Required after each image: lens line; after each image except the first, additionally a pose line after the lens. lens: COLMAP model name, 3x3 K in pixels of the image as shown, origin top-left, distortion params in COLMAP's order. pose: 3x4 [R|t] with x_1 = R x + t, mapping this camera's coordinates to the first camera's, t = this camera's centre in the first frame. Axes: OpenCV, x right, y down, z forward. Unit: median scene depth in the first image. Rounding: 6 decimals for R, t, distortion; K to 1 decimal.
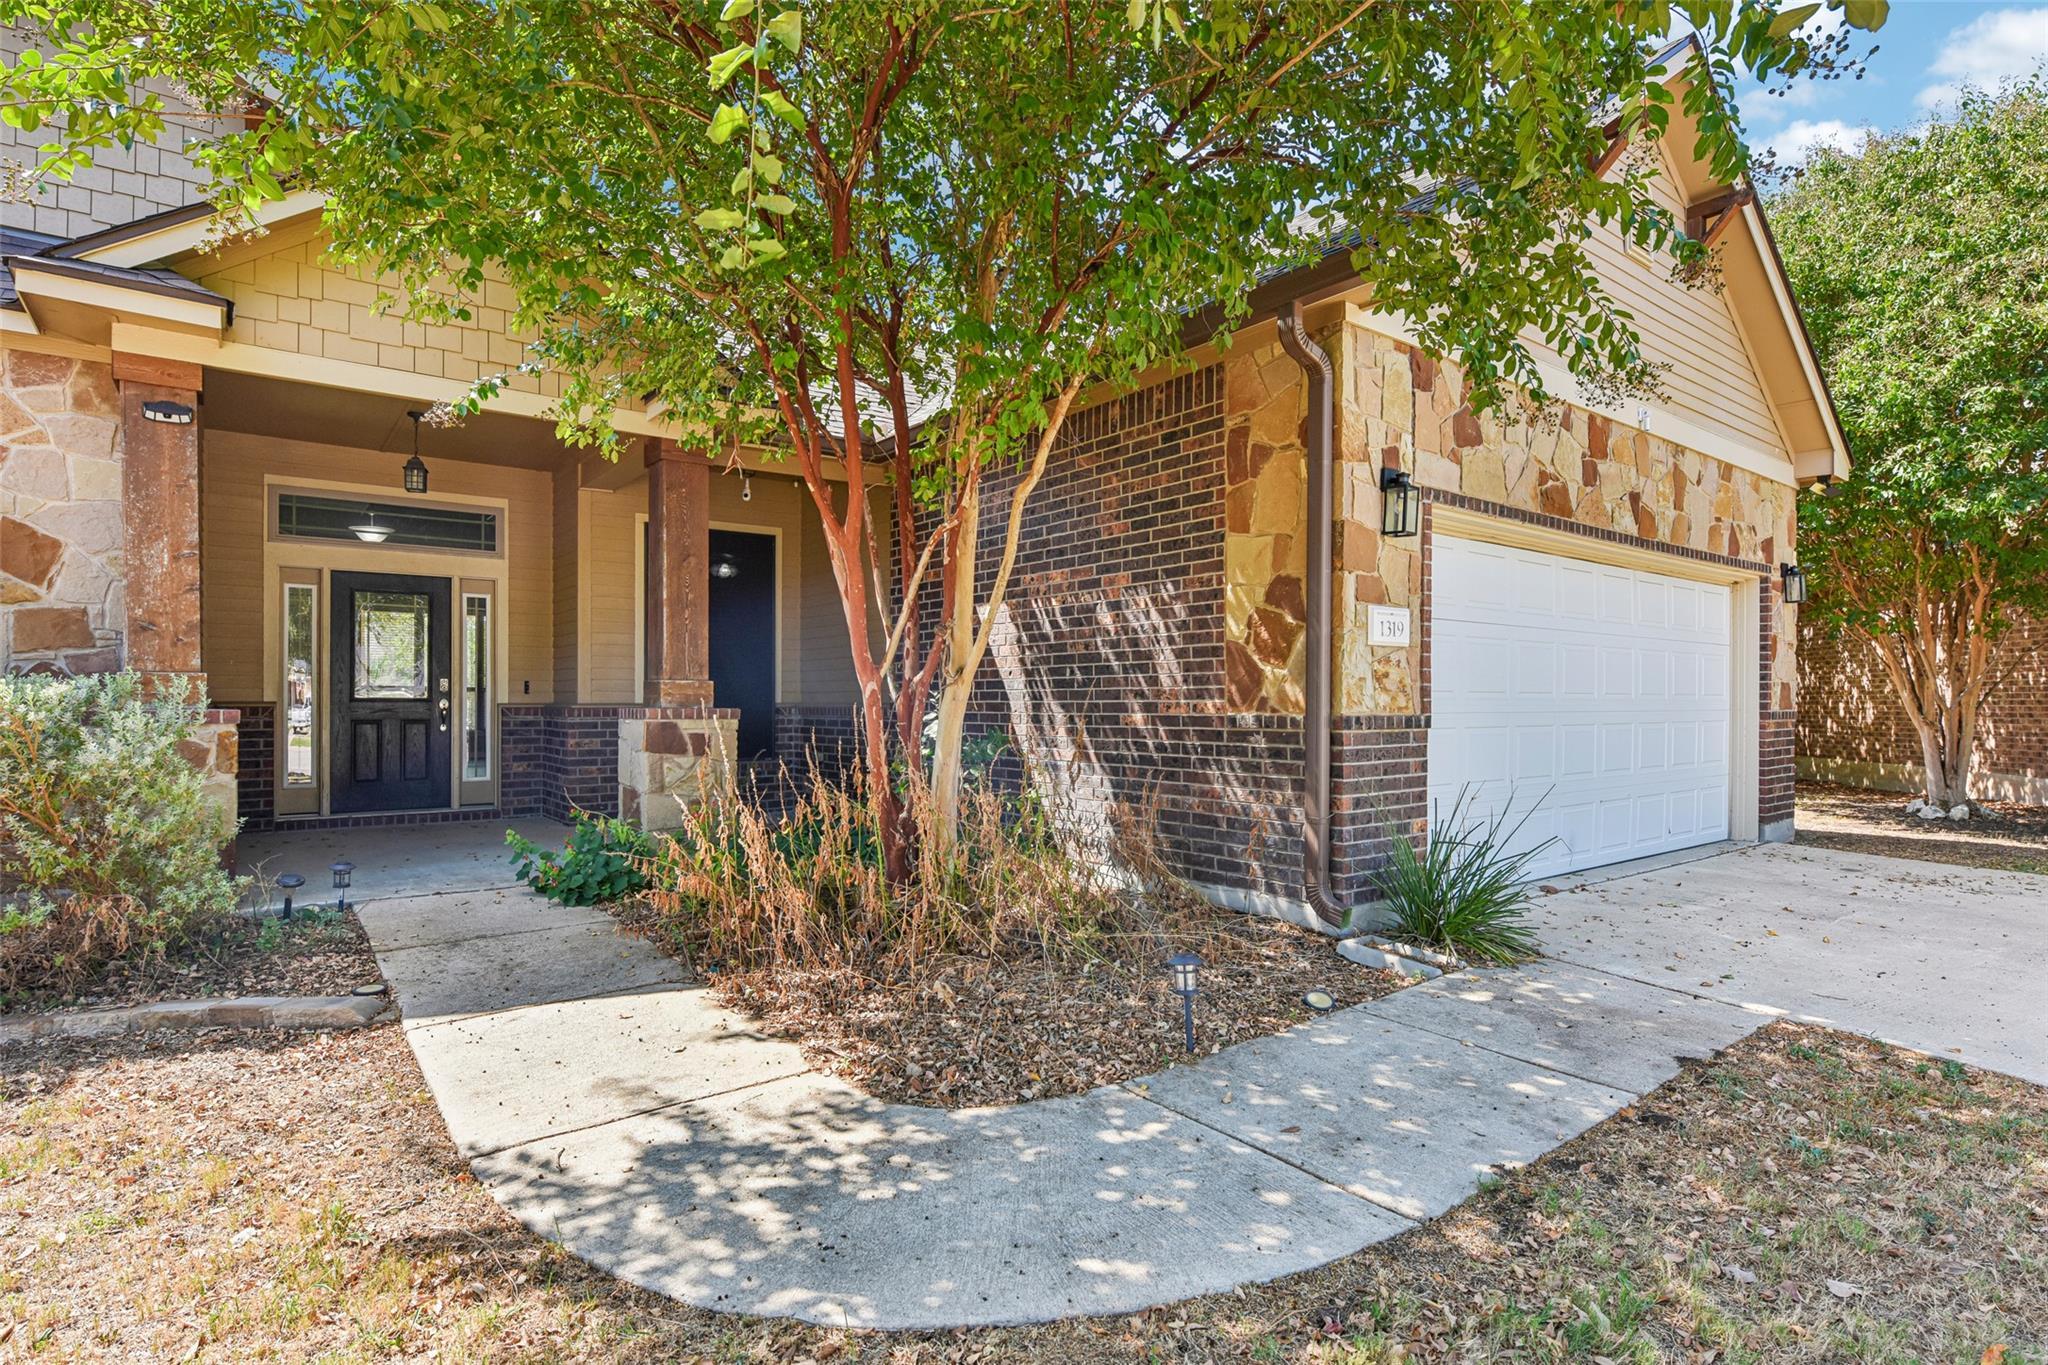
lens RADIAL K [[1079.9, 0, 1024.0], [0, 1079.9, 682.5], [0, 0, 1]] dist [-0.003053, -0.000683]
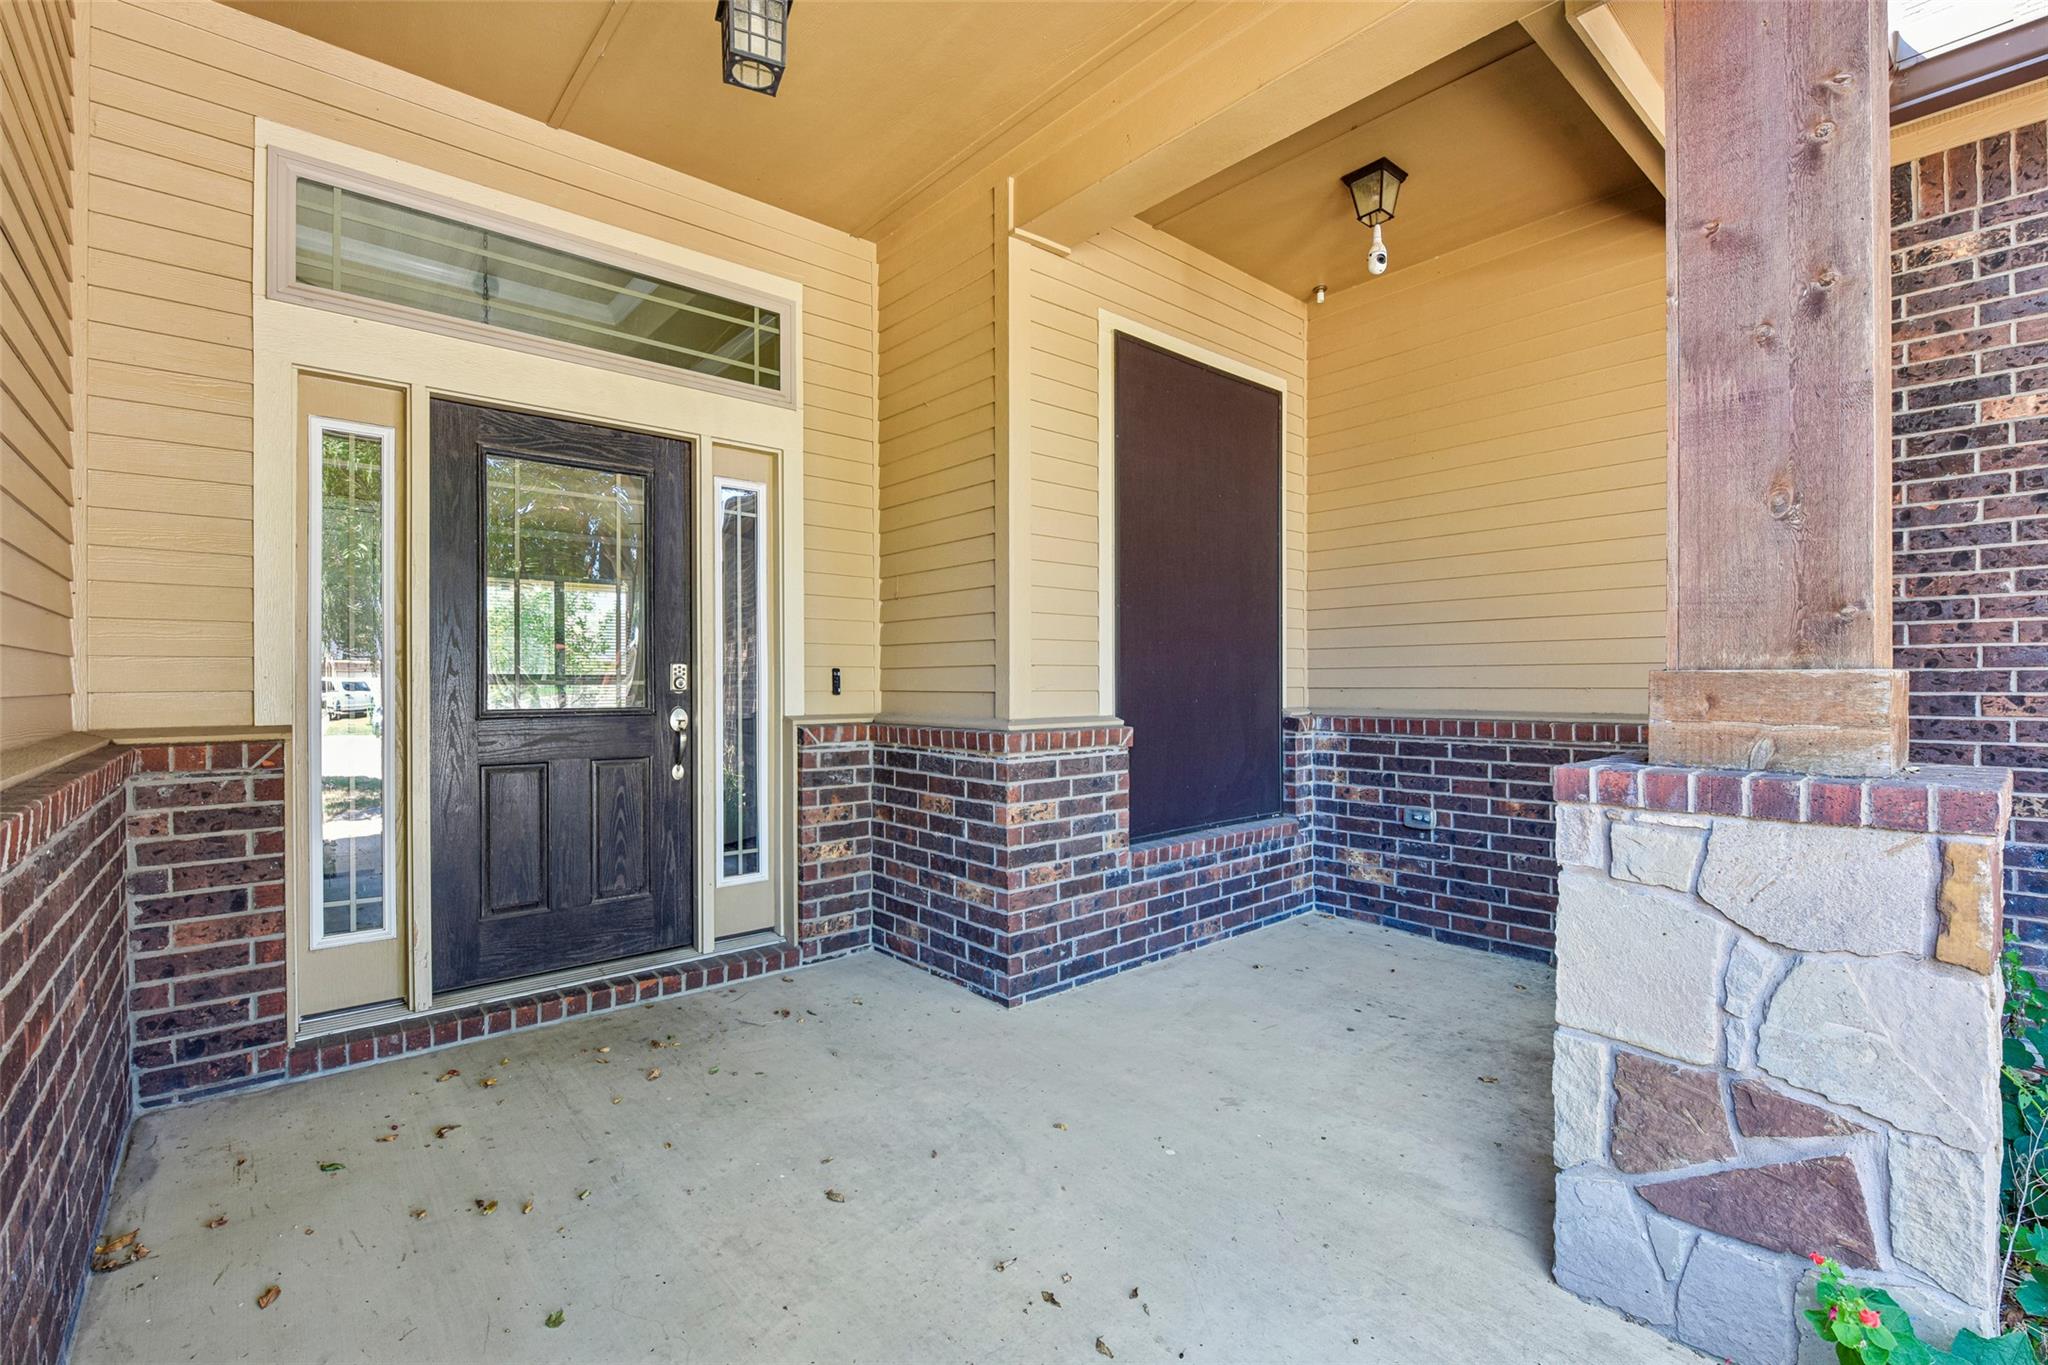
lens RADIAL K [[916.4, 0, 1030.9], [0, 916.4, 683.1], [0, 0, 1]] dist [-0.014763, -0.001255]
pose [[0.998673, -0.005303, 0.051228, -0.410396], [0.004639, 0.999904, 0.013058, 0.000060], [-0.051292, -0.012803, 0.998602, 0.609355]]
